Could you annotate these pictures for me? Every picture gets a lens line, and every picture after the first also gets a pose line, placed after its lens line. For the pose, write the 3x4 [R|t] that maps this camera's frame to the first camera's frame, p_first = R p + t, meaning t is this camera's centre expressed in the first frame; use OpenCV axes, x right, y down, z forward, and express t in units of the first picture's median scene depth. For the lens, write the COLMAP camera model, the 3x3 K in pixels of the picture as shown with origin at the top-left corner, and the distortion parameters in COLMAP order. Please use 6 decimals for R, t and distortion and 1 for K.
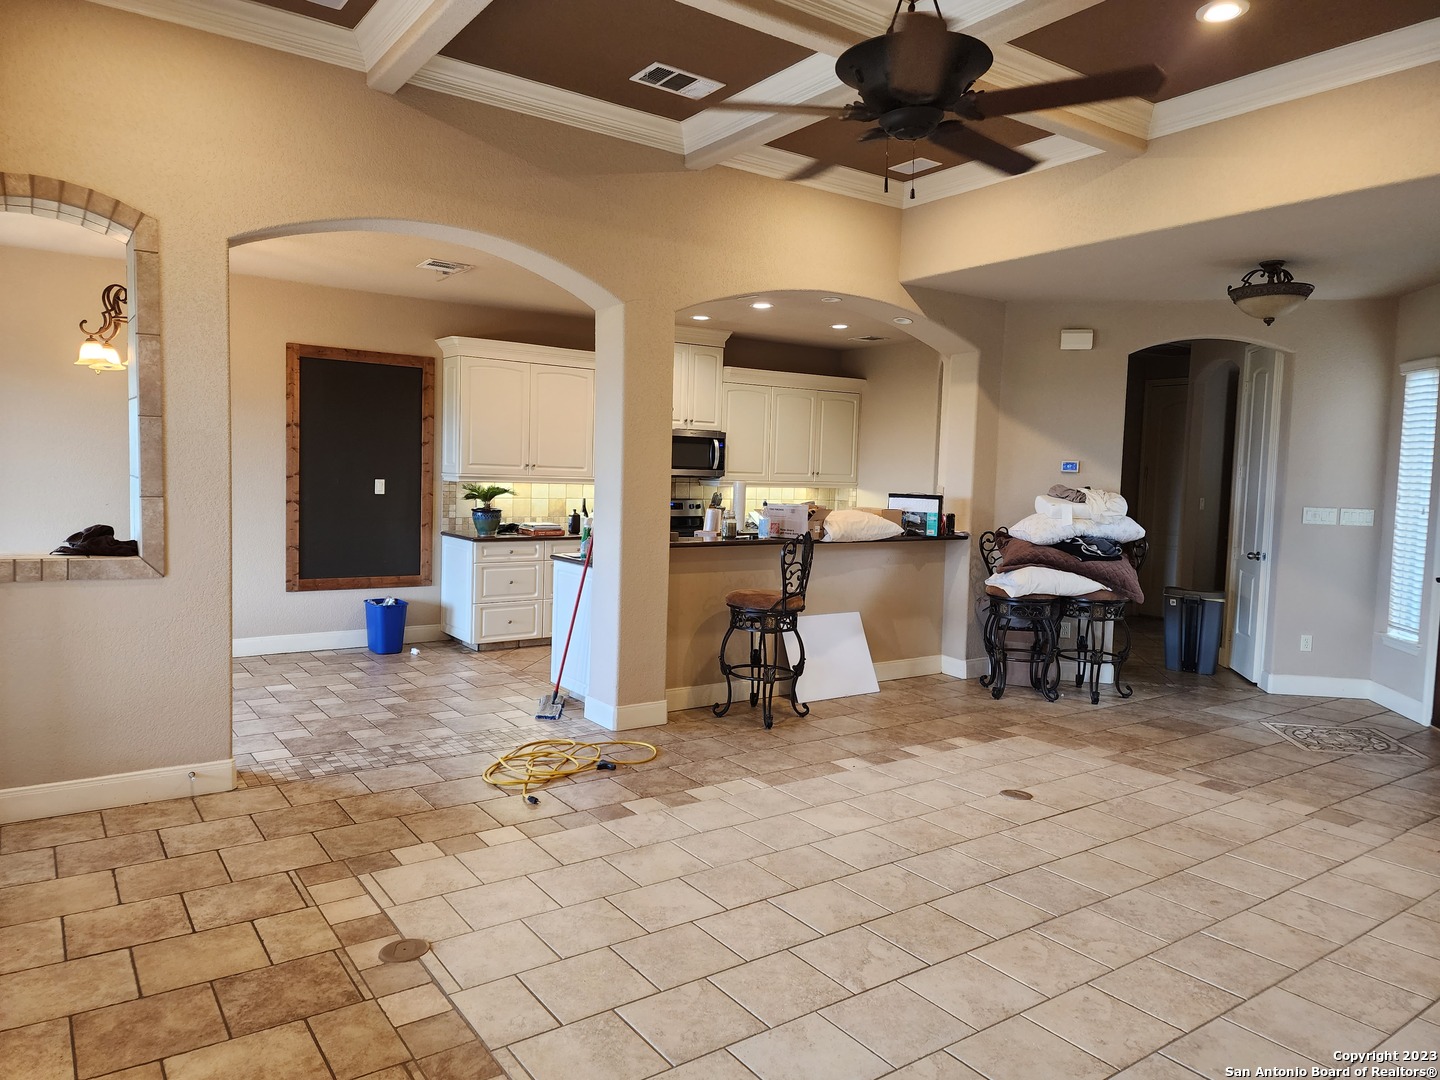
lens RADIAL K [[979.6, 0, 683.9], [0, 979.6, 529.7], [0, 0, 1]] dist [0.033016, -0.001037]
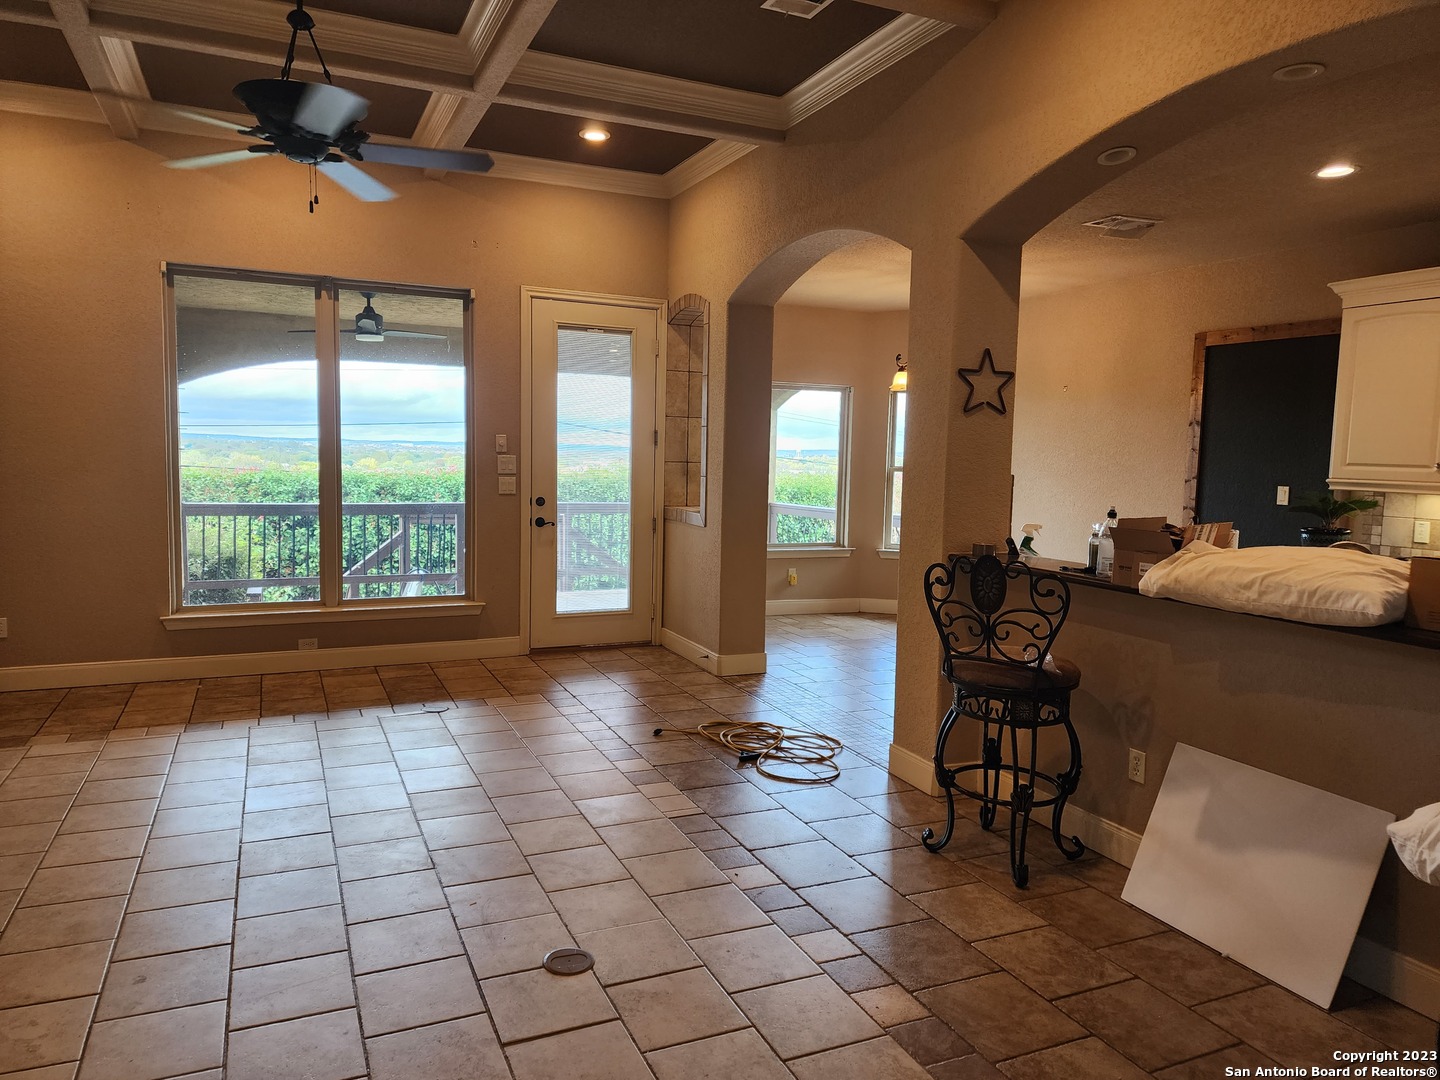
lens RADIAL K [[979.6, 0, 716.9], [0, 979.6, 539.7], [0, 0, 1]] dist [0.033016, -0.001037]
pose [[-0.168262, 0.051291, -0.984407, 0.979475], [-0.093649, 0.993297, 0.067761, -0.036008], [0.981284, 0.103590, -0.162331, 1.248505]]
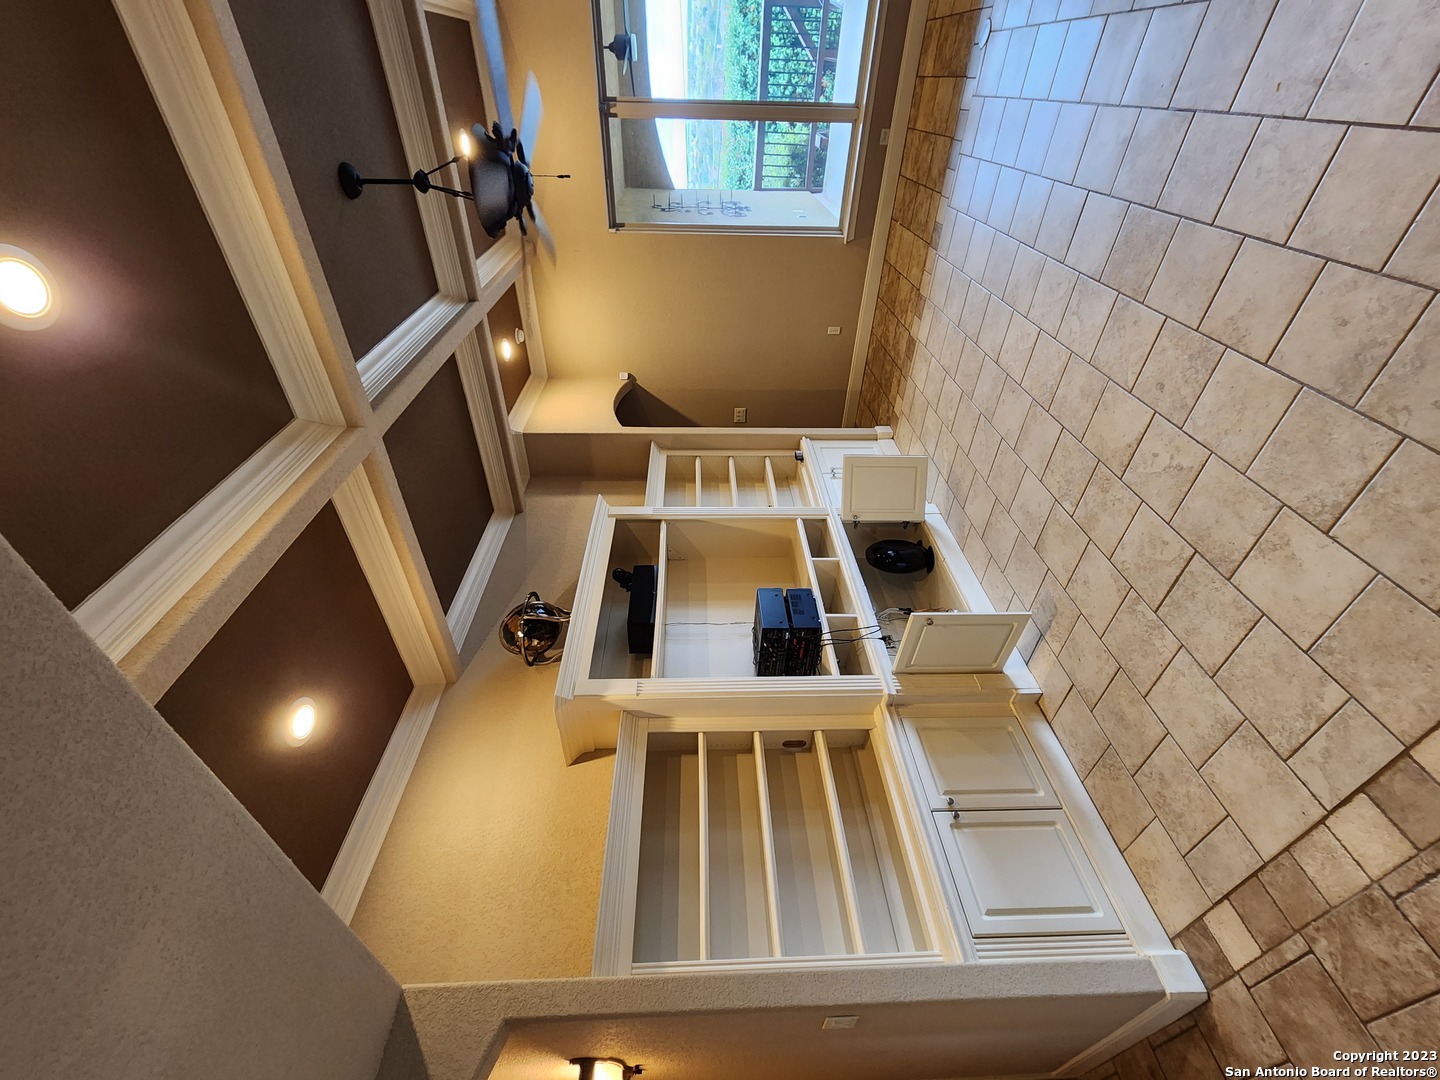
lens RADIAL K [[594.9, 0, 713.3], [0, 594.9, 534.7], [0, 0, 1]] dist [-0.010548, -0.000131]
pose [[-0.018669, 0.949334, -0.313715, 0.731086], [0.994837, 0.048943, 0.088905, -0.113890], [0.099755, -0.310435, -0.945346, 1.229749]]
